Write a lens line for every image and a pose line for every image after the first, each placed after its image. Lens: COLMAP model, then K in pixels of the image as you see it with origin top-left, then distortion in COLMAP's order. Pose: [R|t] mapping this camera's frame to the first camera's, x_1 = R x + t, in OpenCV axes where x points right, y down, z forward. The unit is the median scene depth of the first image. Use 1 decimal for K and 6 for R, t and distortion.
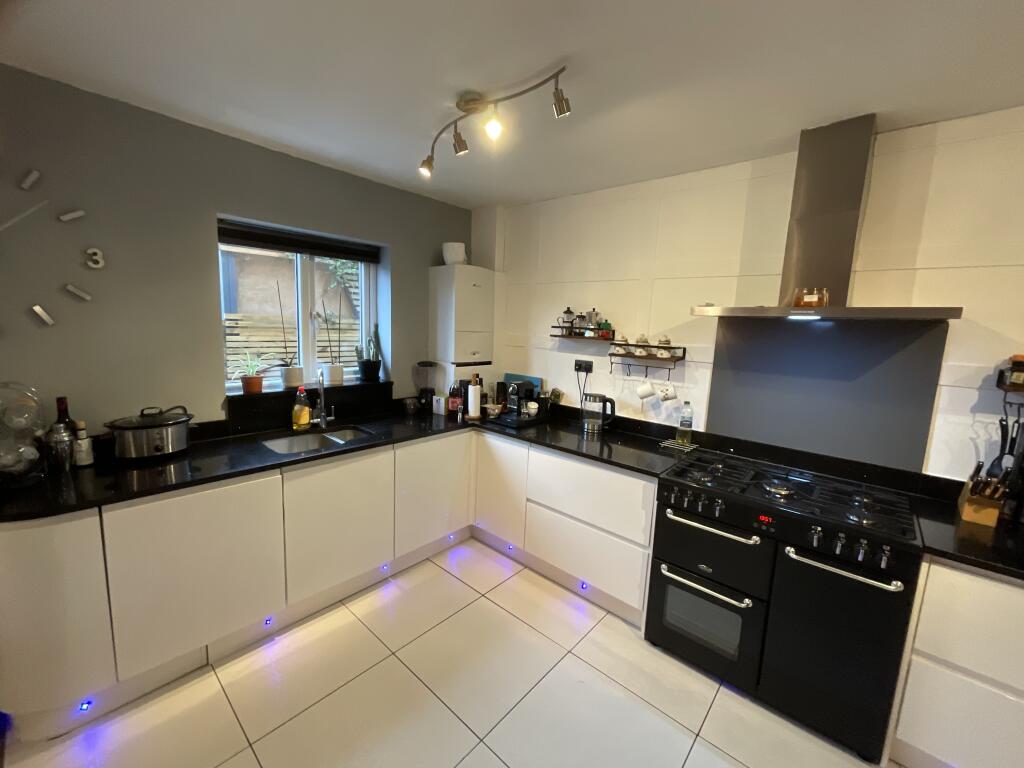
lens RADIAL K [[412.3, 0, 502.6], [0, 412.3, 381.1], [0, 0, 1]] dist [-0.002865, 0.000577]
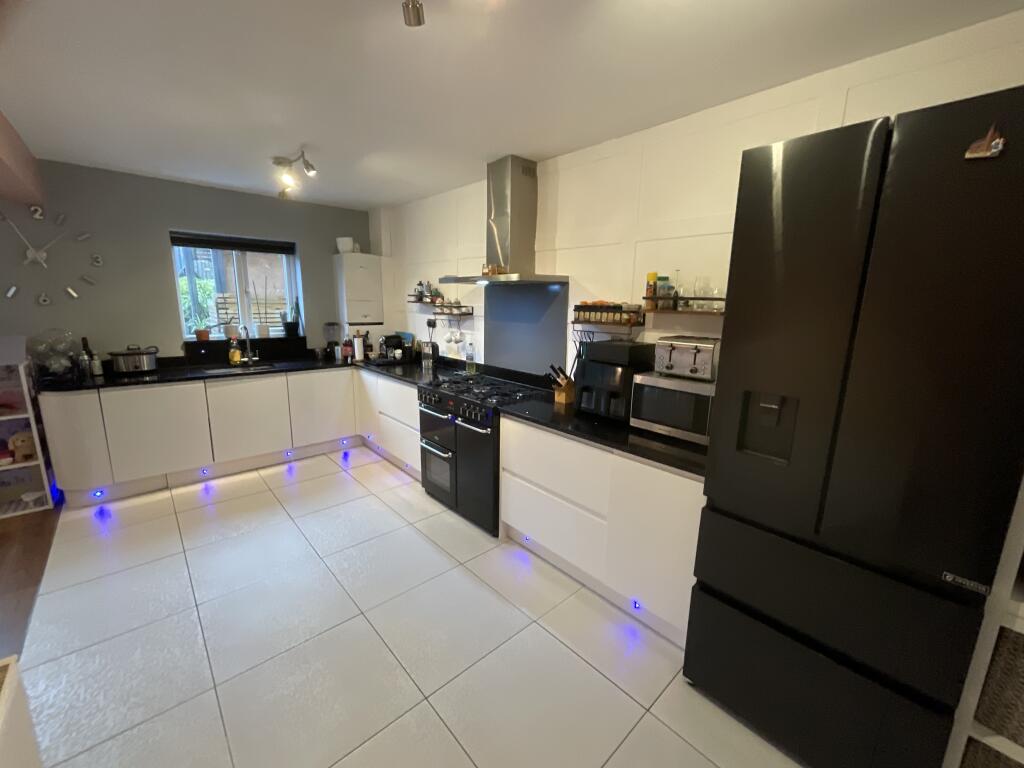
lens RADIAL K [[412.3, 0, 505.6], [0, 412.3, 382.9], [0, 0, 1]] dist [-0.002865, 0.000577]
pose [[0.993678, -0.000156, -0.112267, 0.712768], [0.006118, 0.998588, 0.052761, 0.111125], [0.112101, -0.053115, 0.992276, -0.443005]]
